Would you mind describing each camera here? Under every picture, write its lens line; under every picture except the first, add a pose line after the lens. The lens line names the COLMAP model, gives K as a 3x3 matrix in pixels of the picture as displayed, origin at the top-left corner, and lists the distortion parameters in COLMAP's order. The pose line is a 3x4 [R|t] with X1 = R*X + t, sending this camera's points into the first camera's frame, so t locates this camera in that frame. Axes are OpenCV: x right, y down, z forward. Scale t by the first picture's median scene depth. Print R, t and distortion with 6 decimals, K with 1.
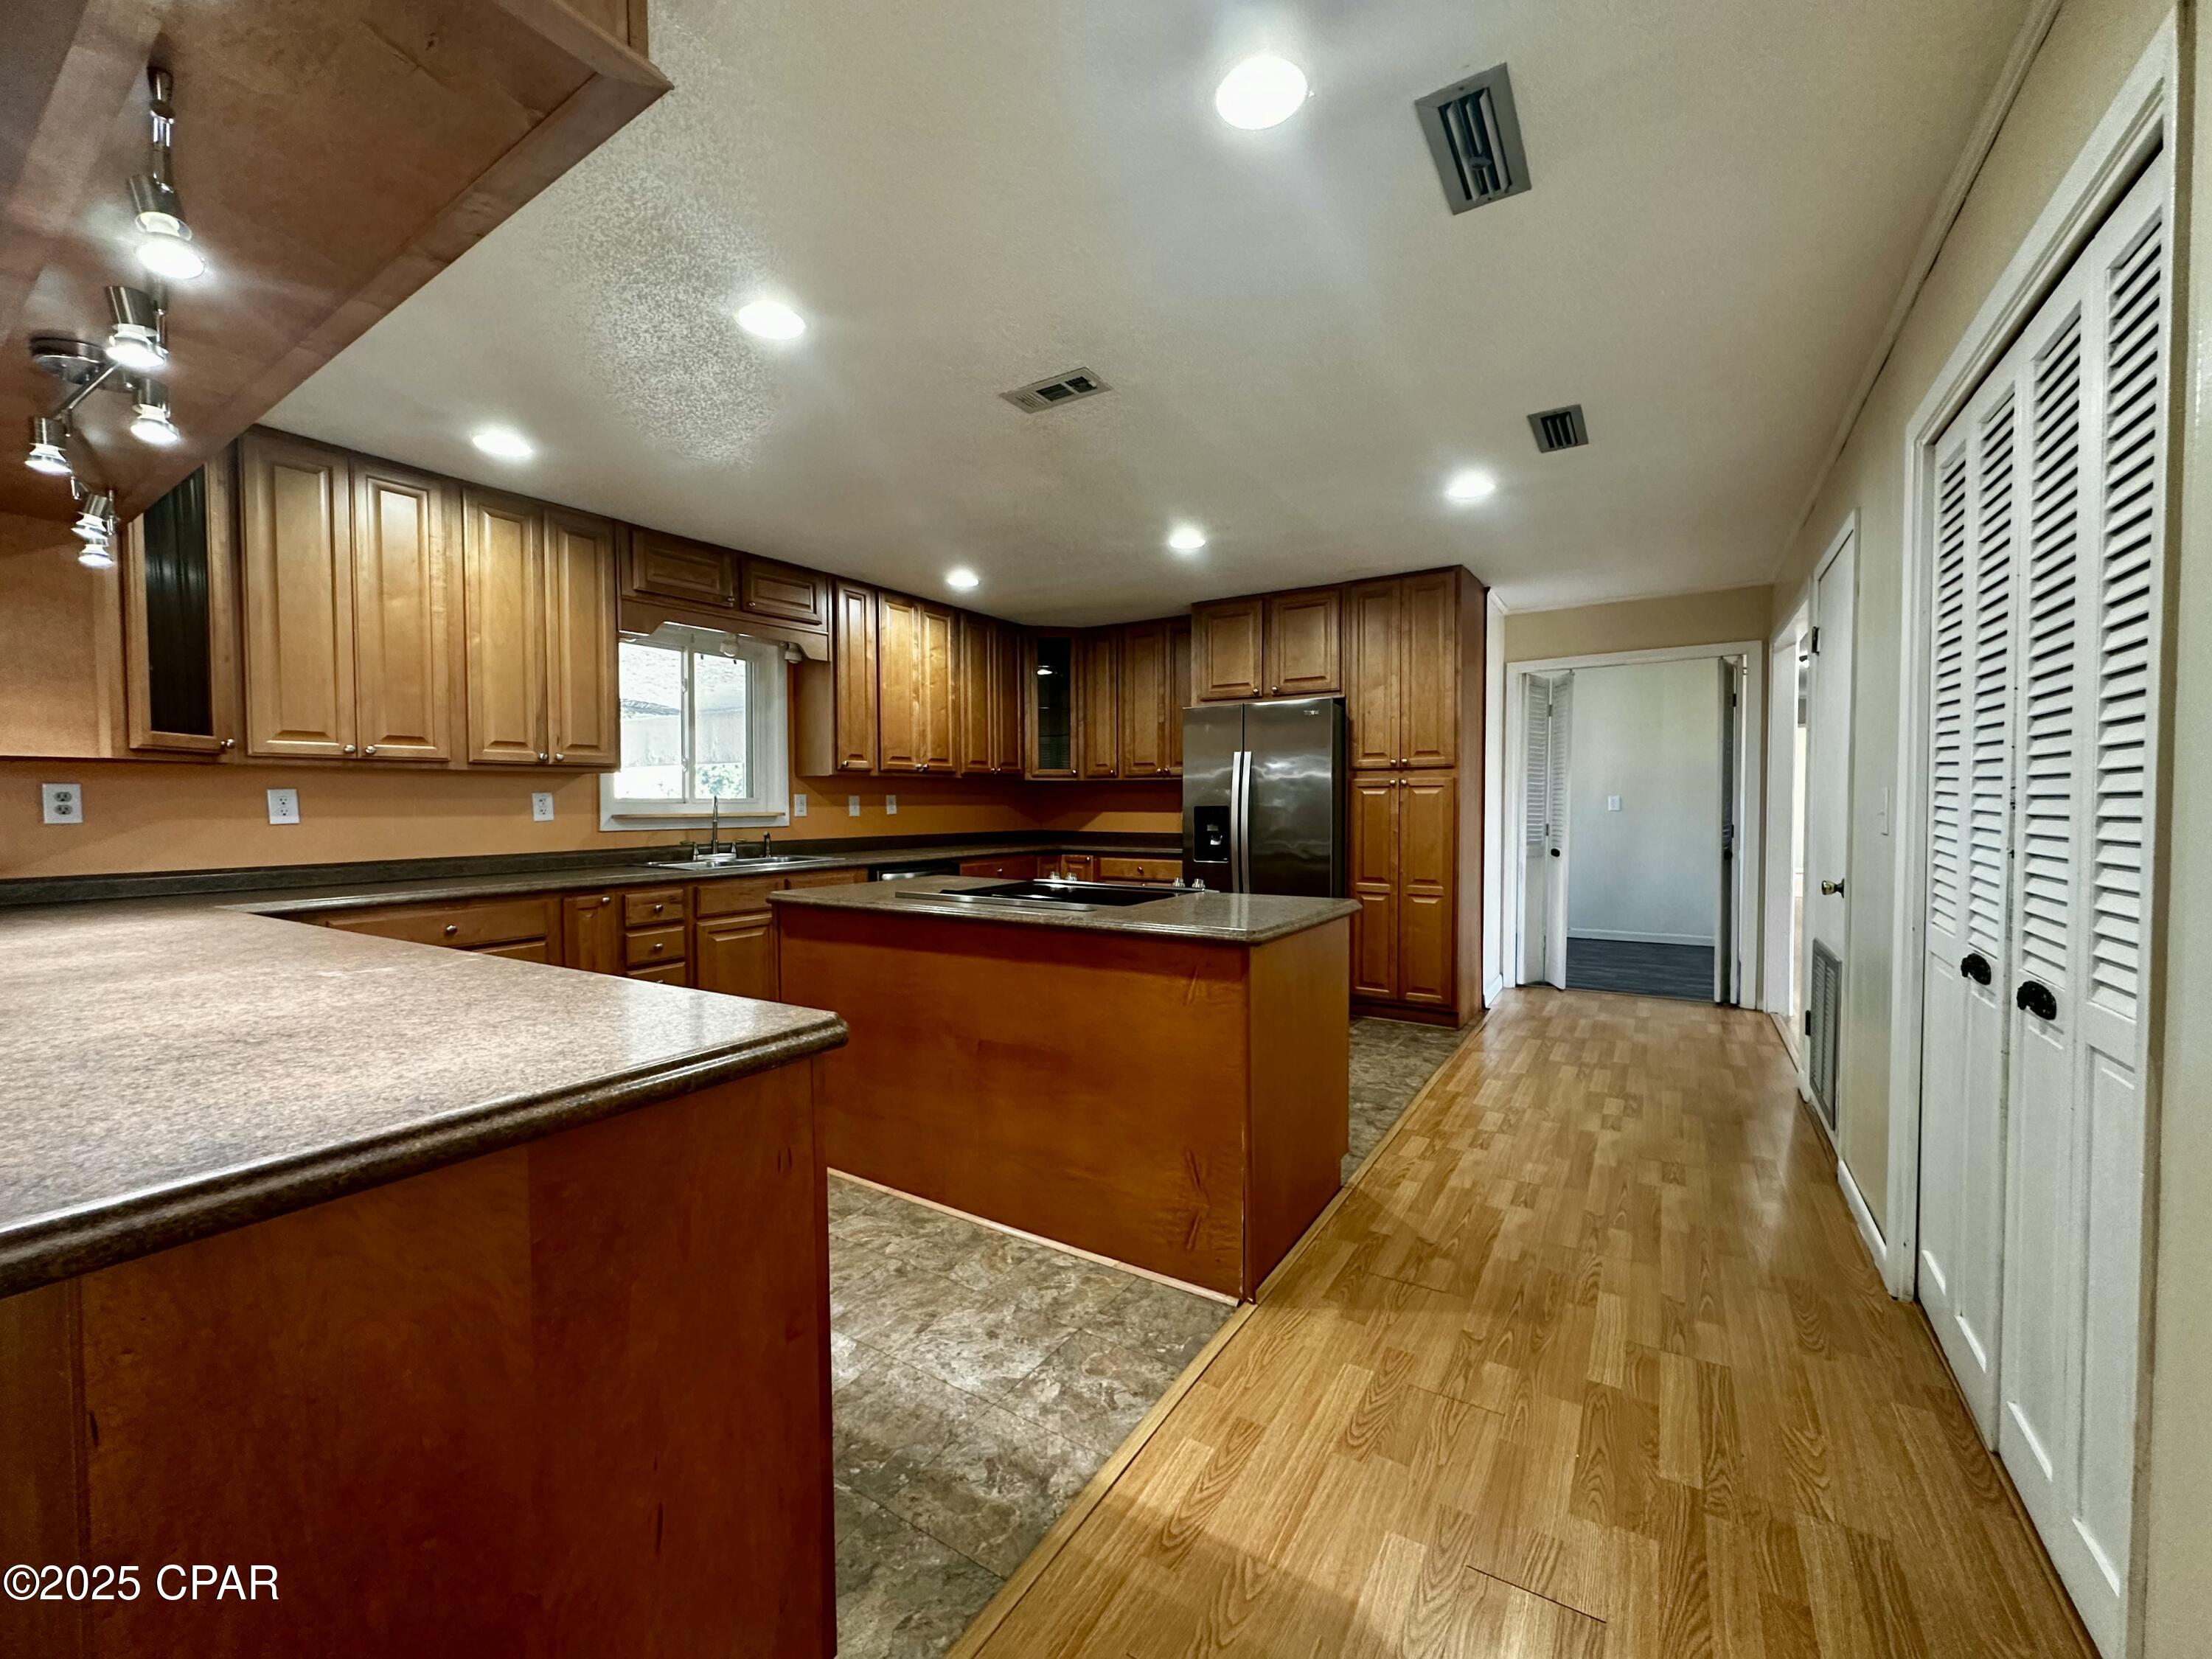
lens RADIAL K [[883.6, 0, 1108.9], [0, 883.6, 835.4], [0, 0, 1]] dist [-0.001635, 0.000189]
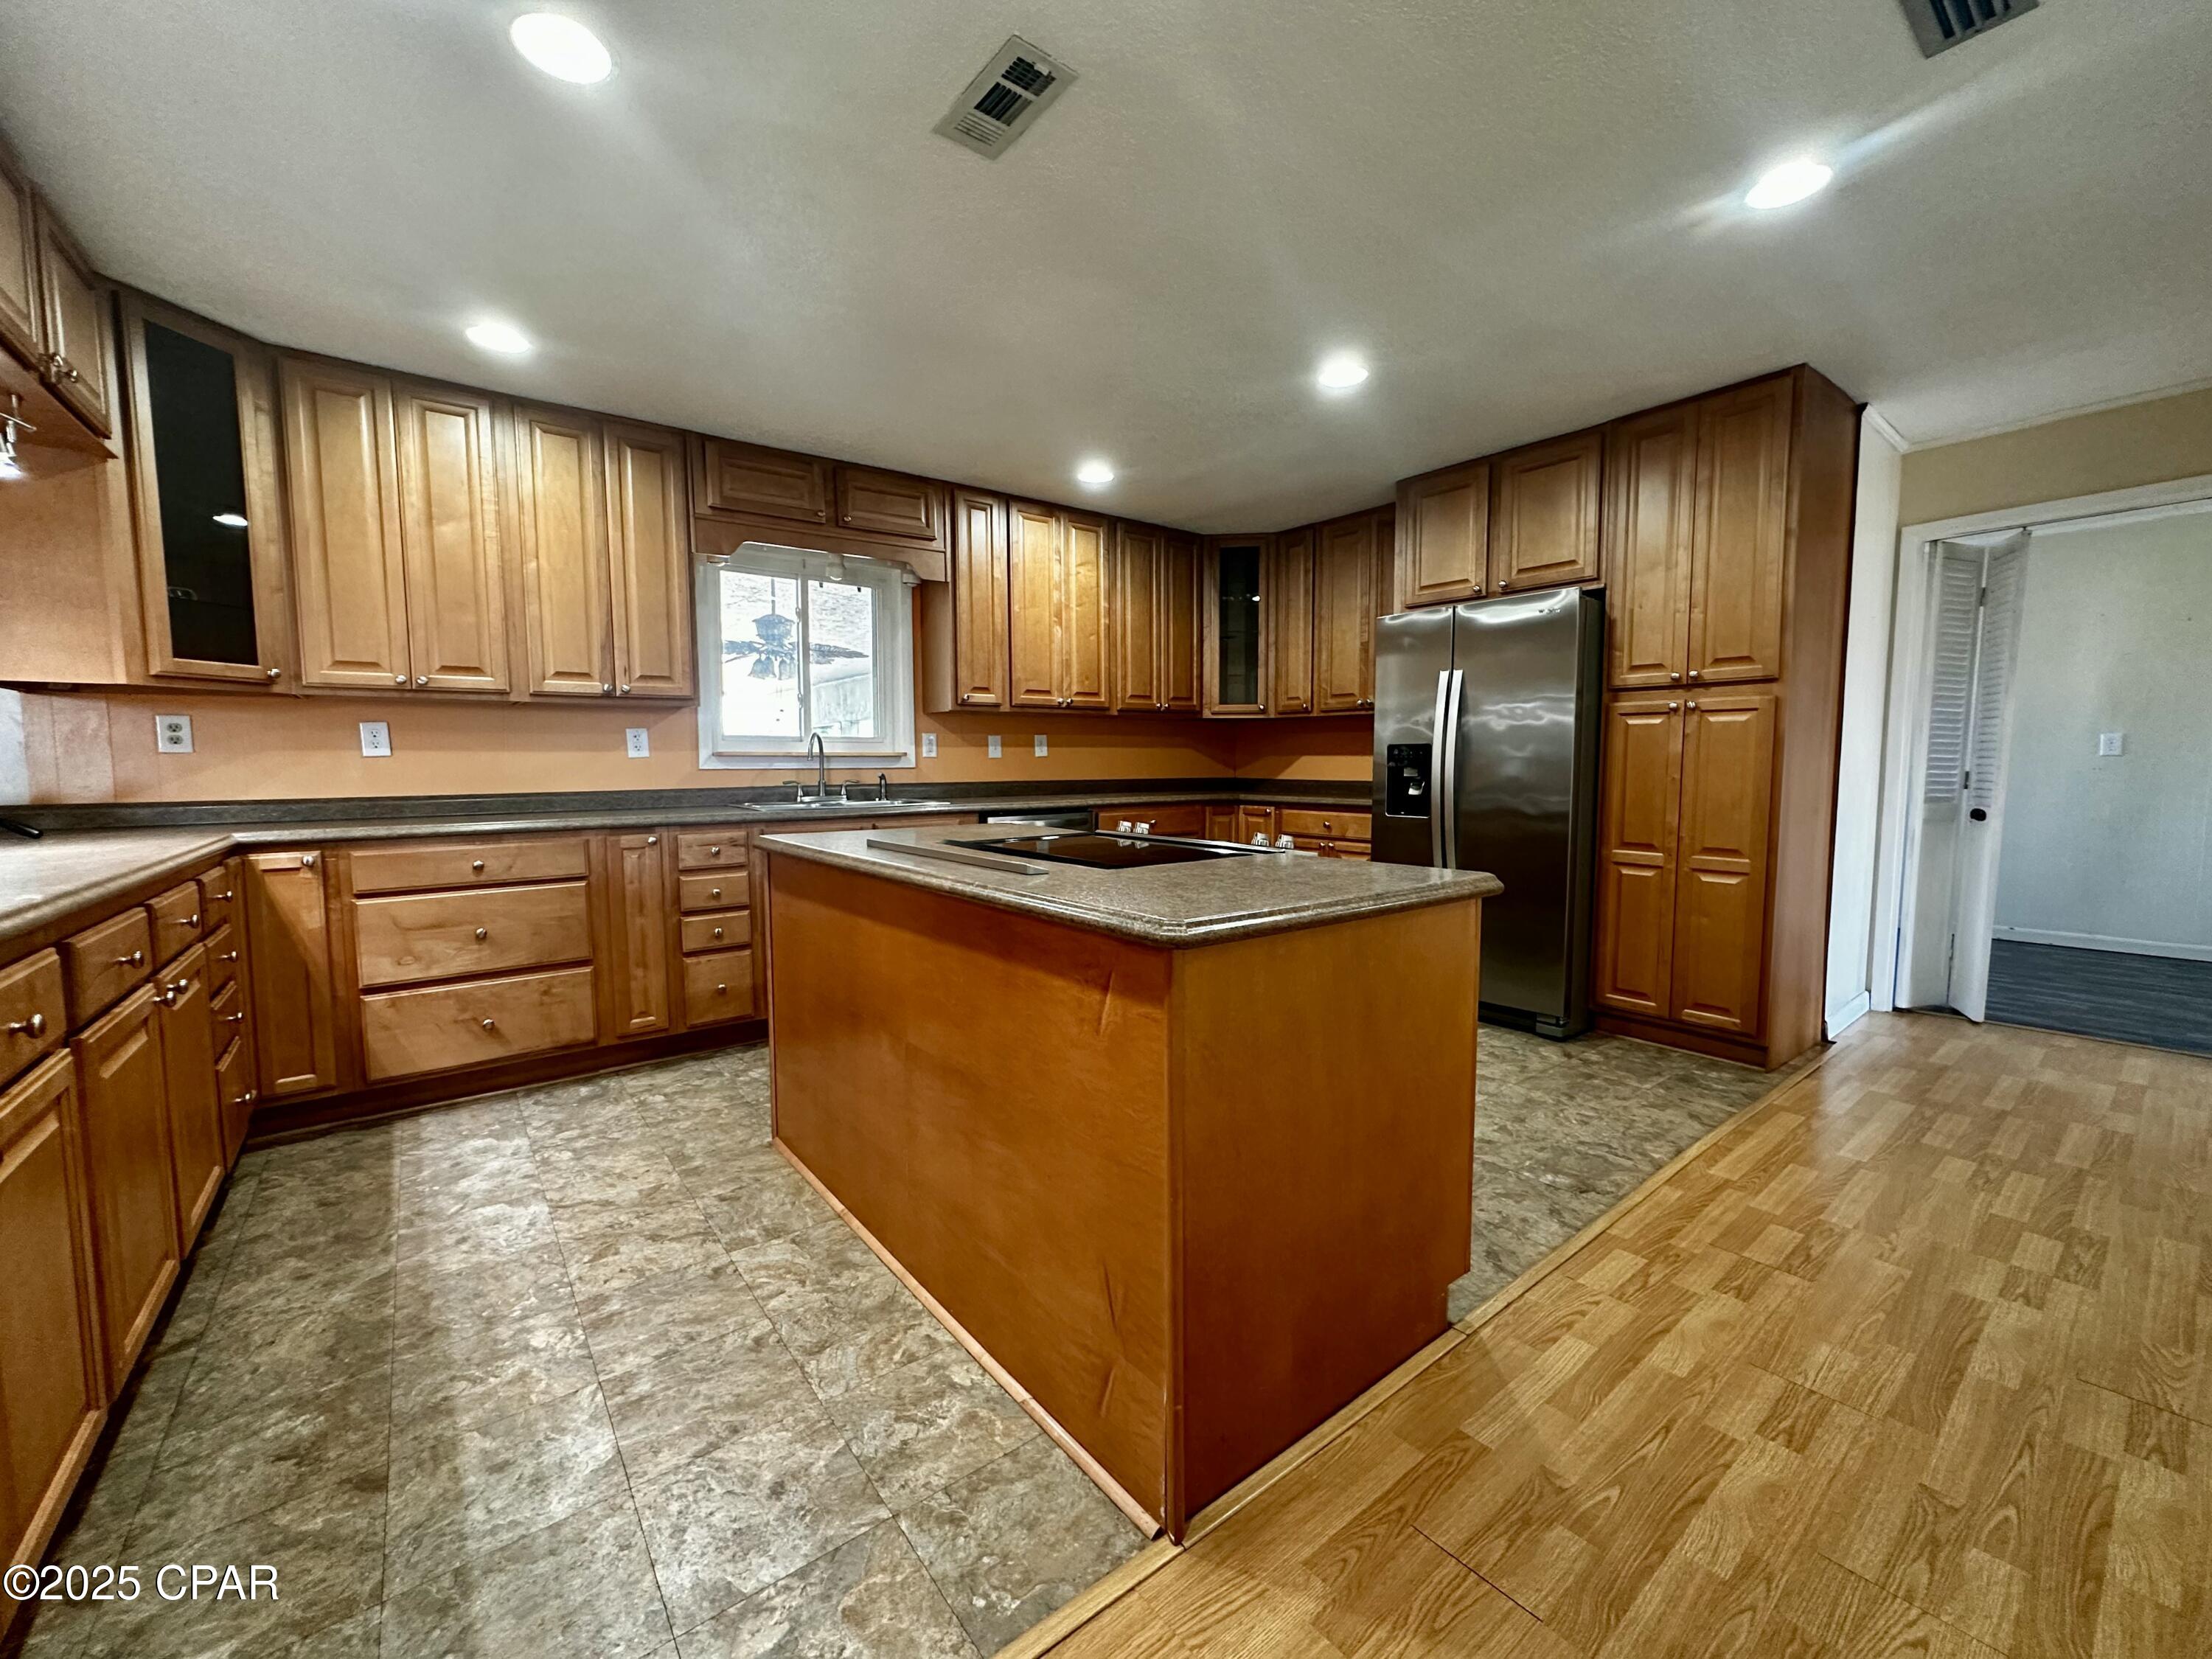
lens RADIAL K [[883.6, 0, 1106.2], [0, 883.6, 833.0], [0, 0, 1]] dist [-0.001635, 0.000189]
pose [[0.942489, 0.027215, -0.333128, 0.181970], [-0.011674, 0.998752, 0.048567, 0.014095], [0.334034, -0.041885, 0.941630, 0.266116]]
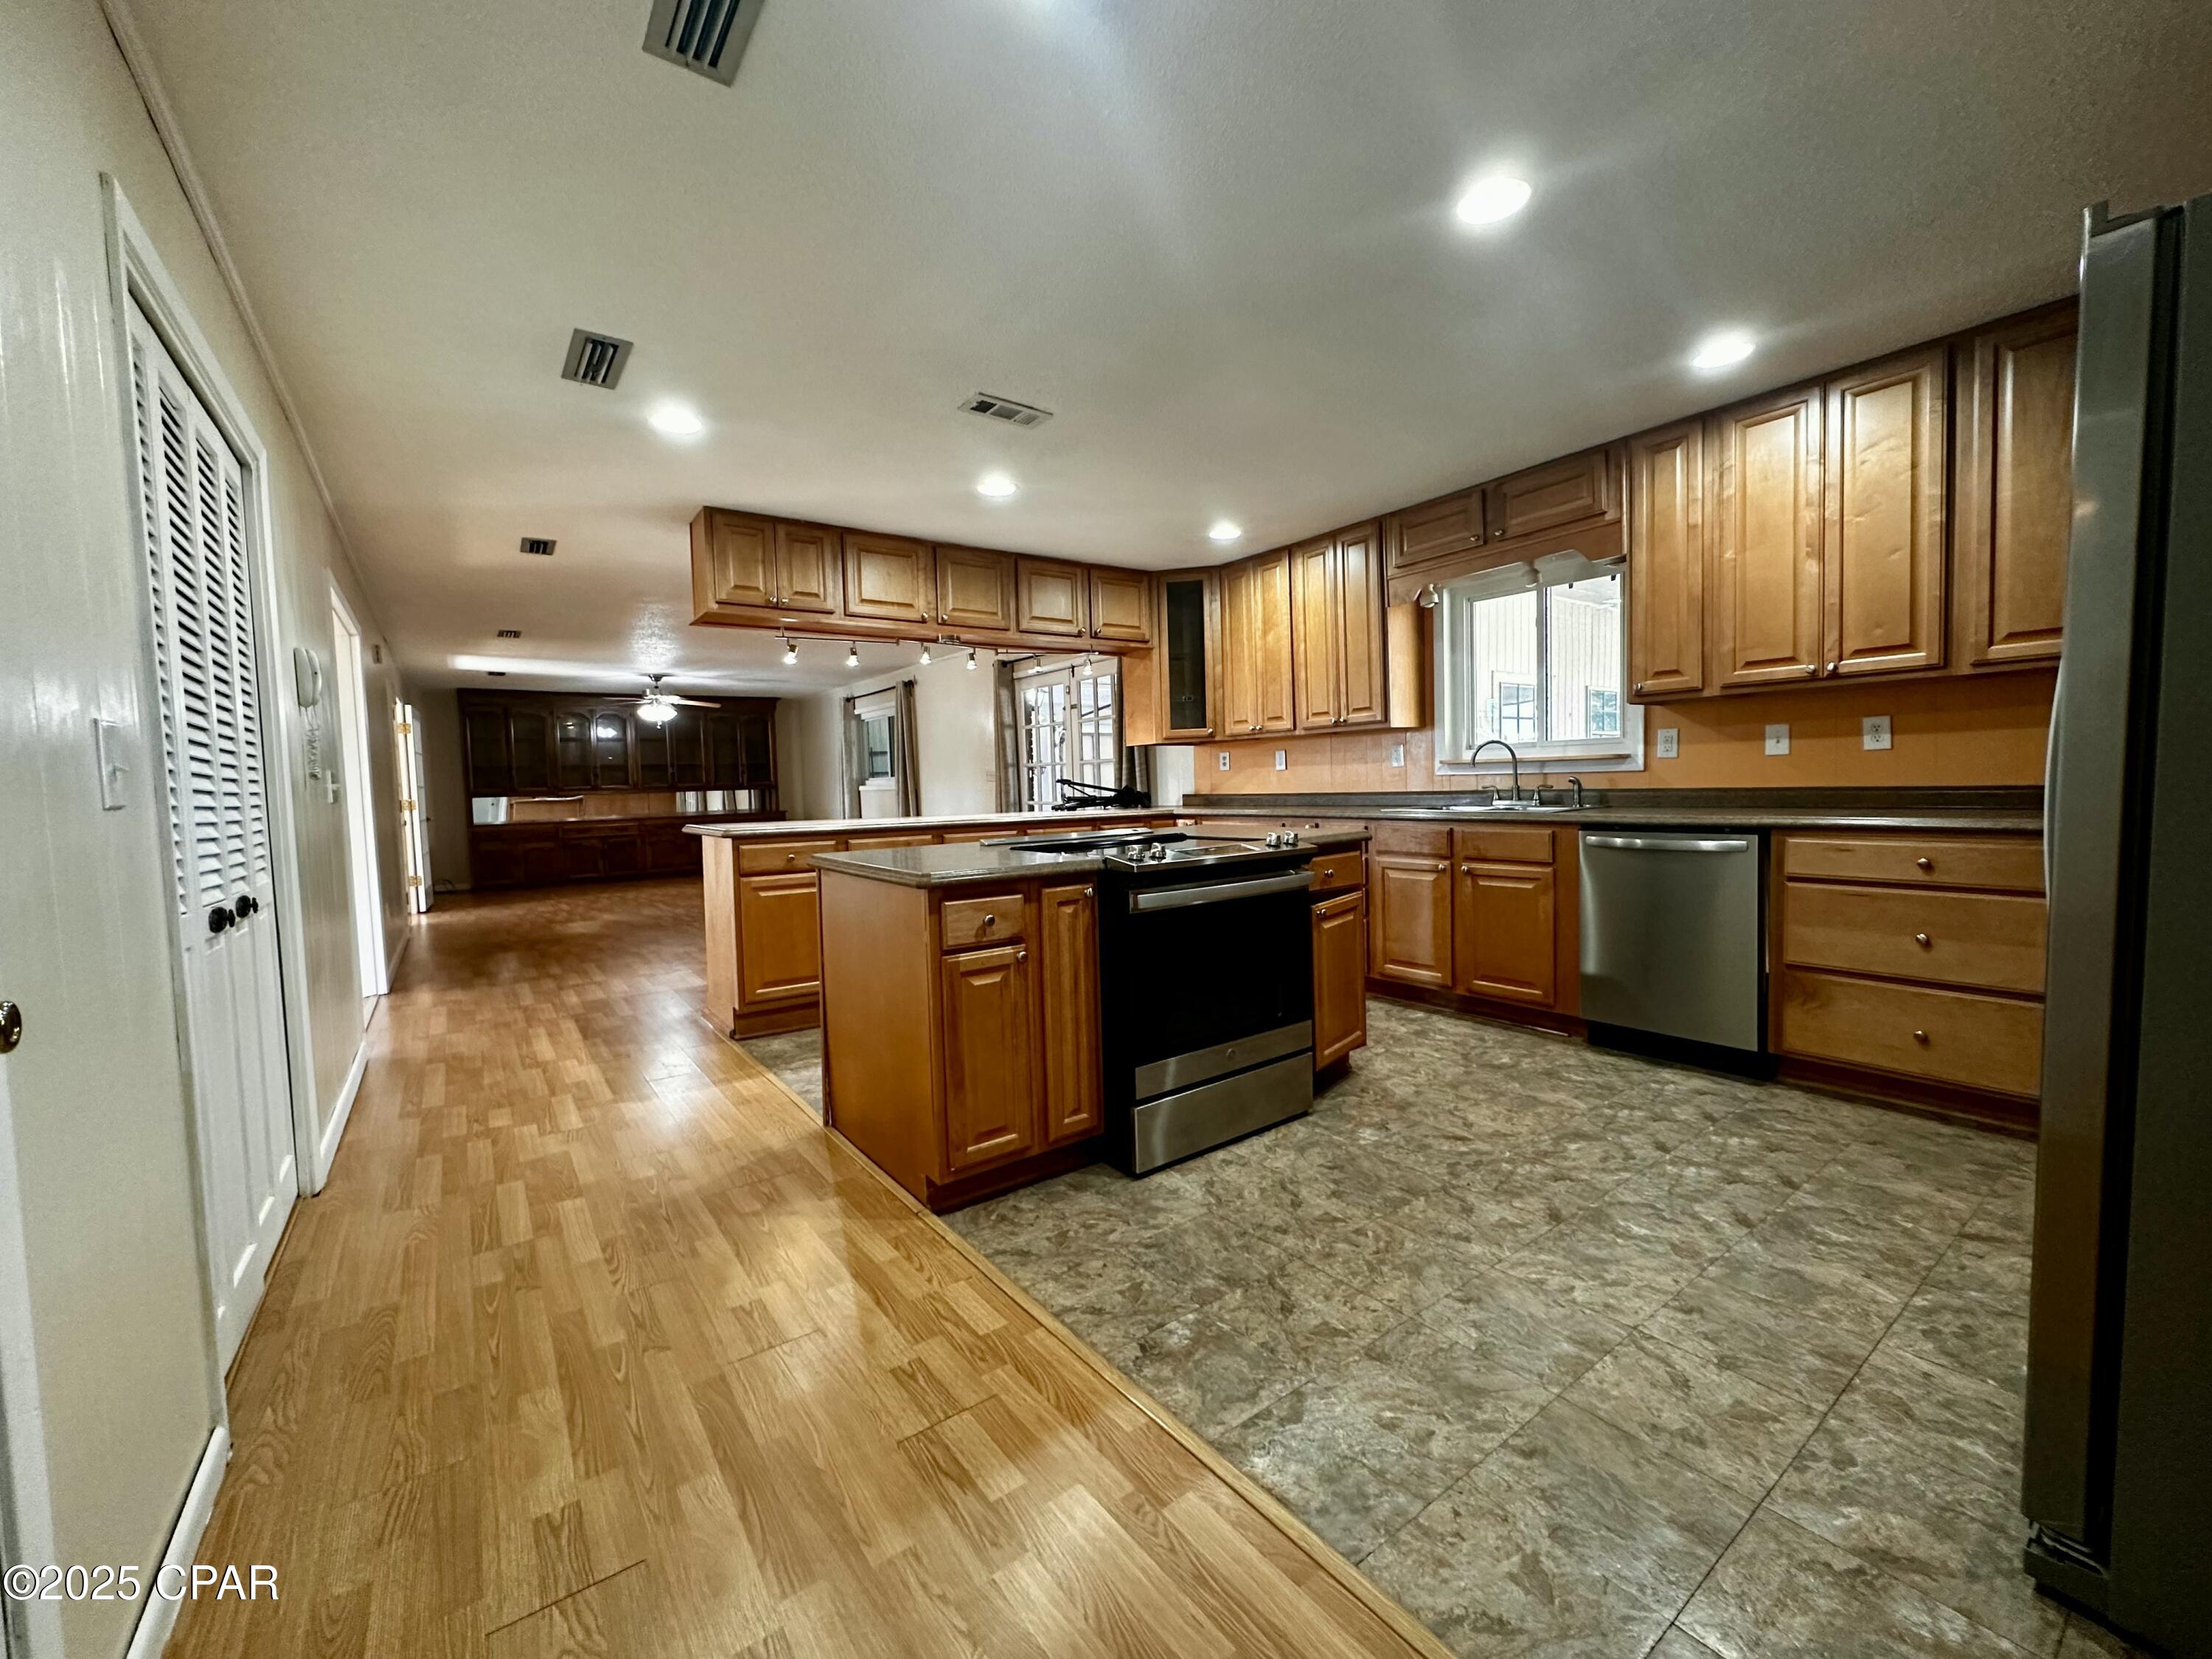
lens RADIAL K [[883.6, 0, 1115.6], [0, 883.6, 831.0], [0, 0, 1]] dist [-0.001635, 0.000189]
pose [[-0.359187, 0.070282, -0.930615, 0.752162], [-0.001505, 0.997115, 0.075885, -0.021319], [0.933264, 0.028657, -0.358045, 1.142032]]
